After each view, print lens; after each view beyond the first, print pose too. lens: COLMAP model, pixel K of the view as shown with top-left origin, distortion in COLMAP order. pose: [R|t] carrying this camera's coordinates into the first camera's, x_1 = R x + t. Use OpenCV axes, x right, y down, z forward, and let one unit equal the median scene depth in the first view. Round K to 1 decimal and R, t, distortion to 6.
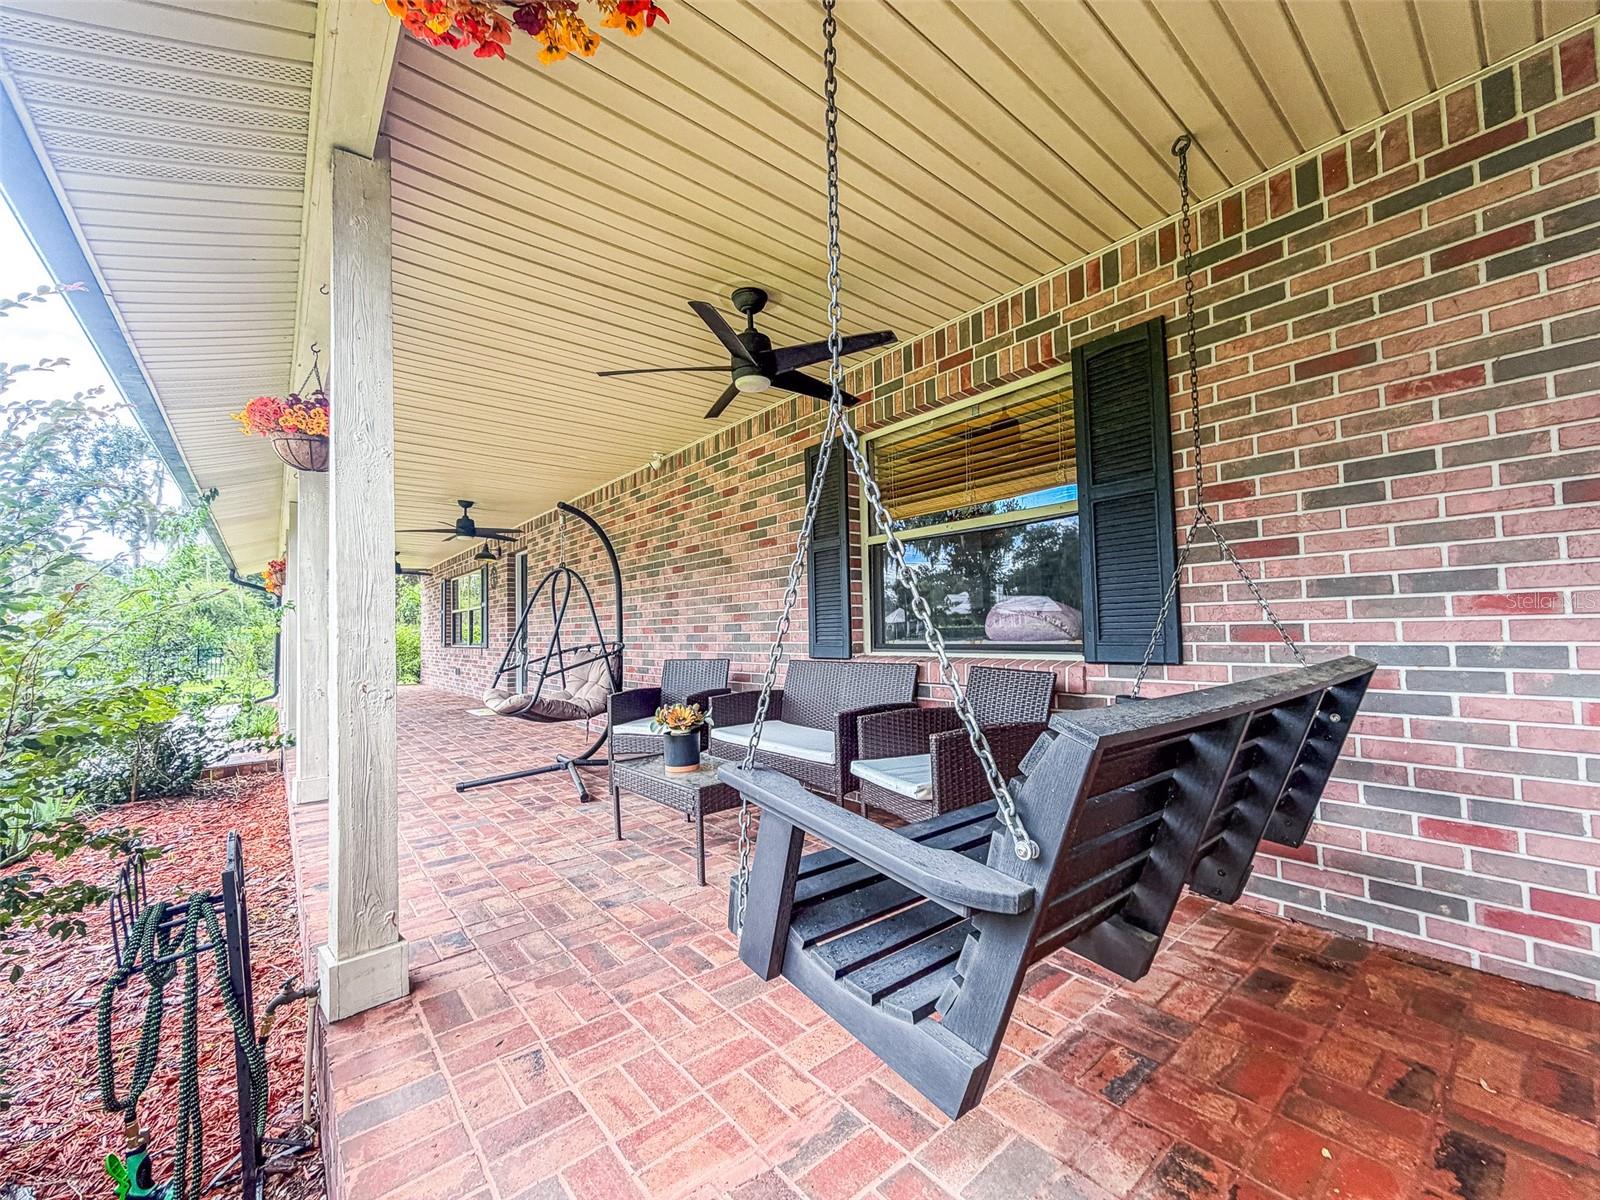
lens RADIAL K [[642.4, 0, 796.8], [0, 642.4, 606.2], [0, 0, 1]] dist [0.002600, -0.000807]
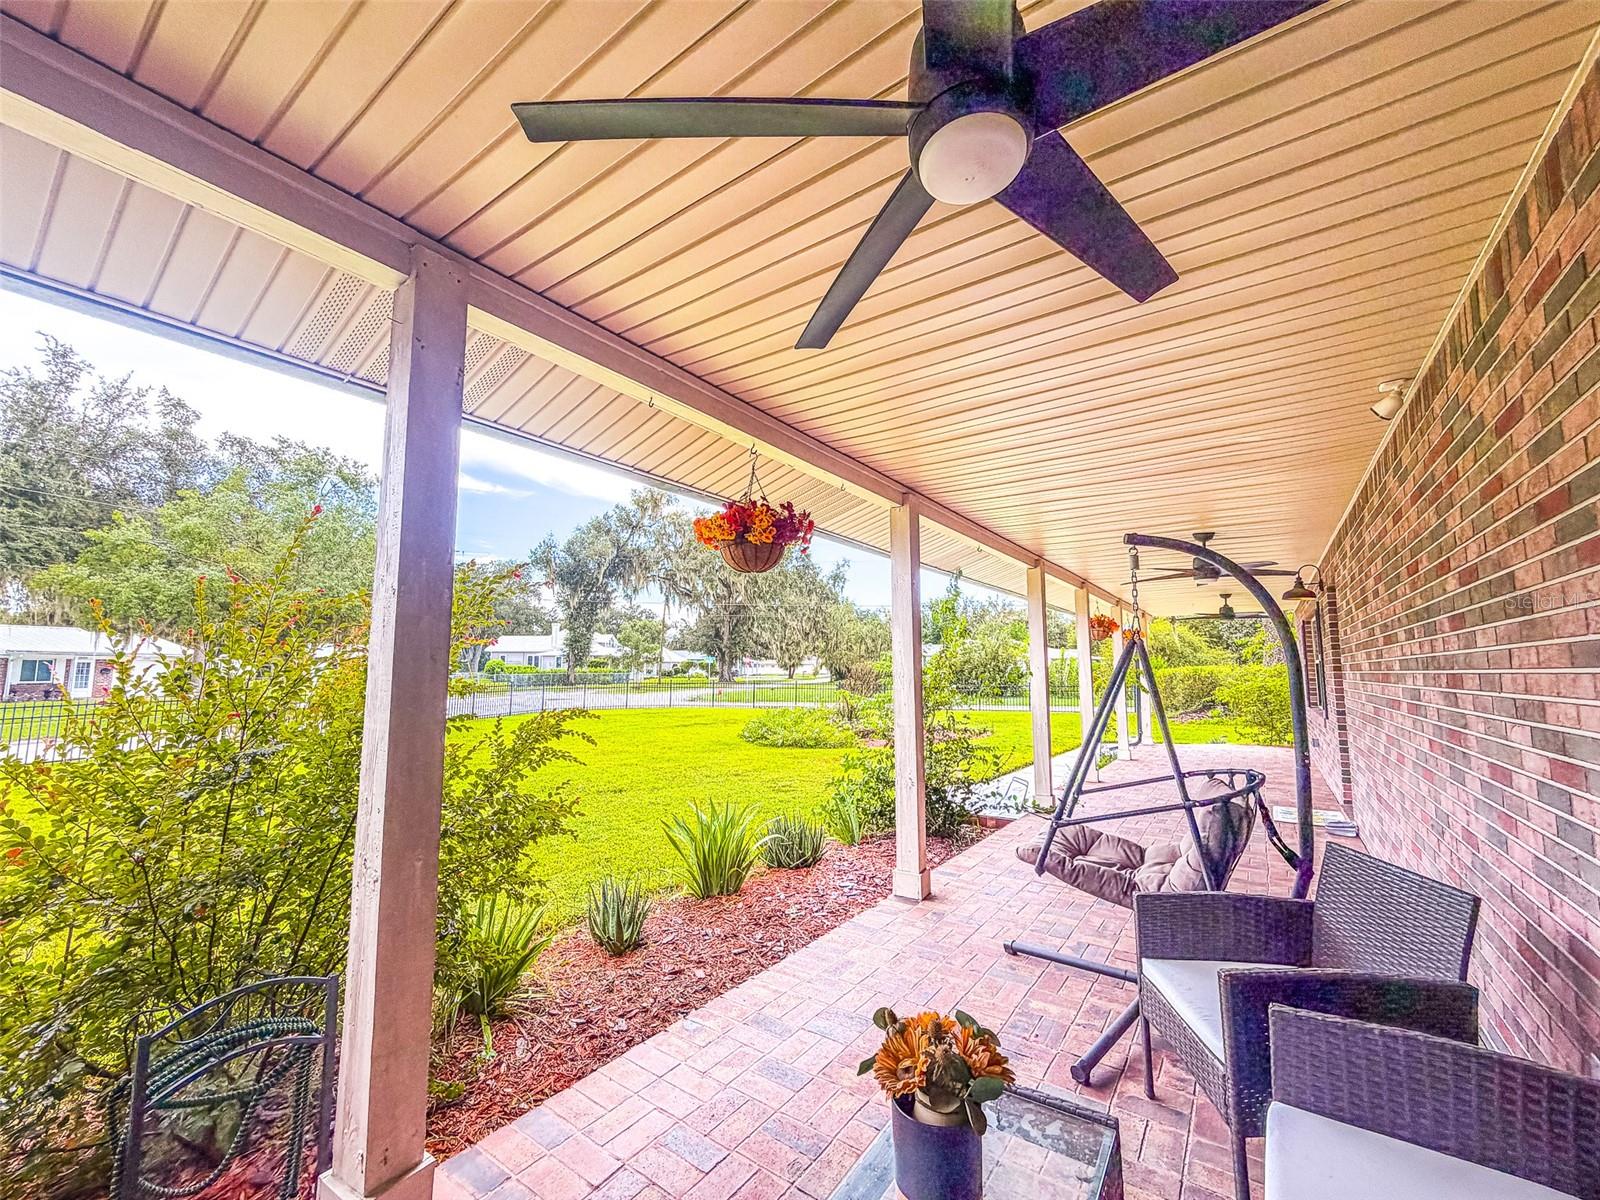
lens RADIAL K [[642.4, 0, 805.7], [0, 642.4, 597.8], [0, 0, 1]] dist [0.002600, -0.000807]
pose [[0.267359, -0.083949, -0.959933, 0.153111], [0.026420, 0.996462, -0.079785, -0.064431], [0.963235, -0.004030, 0.268631, 0.584554]]
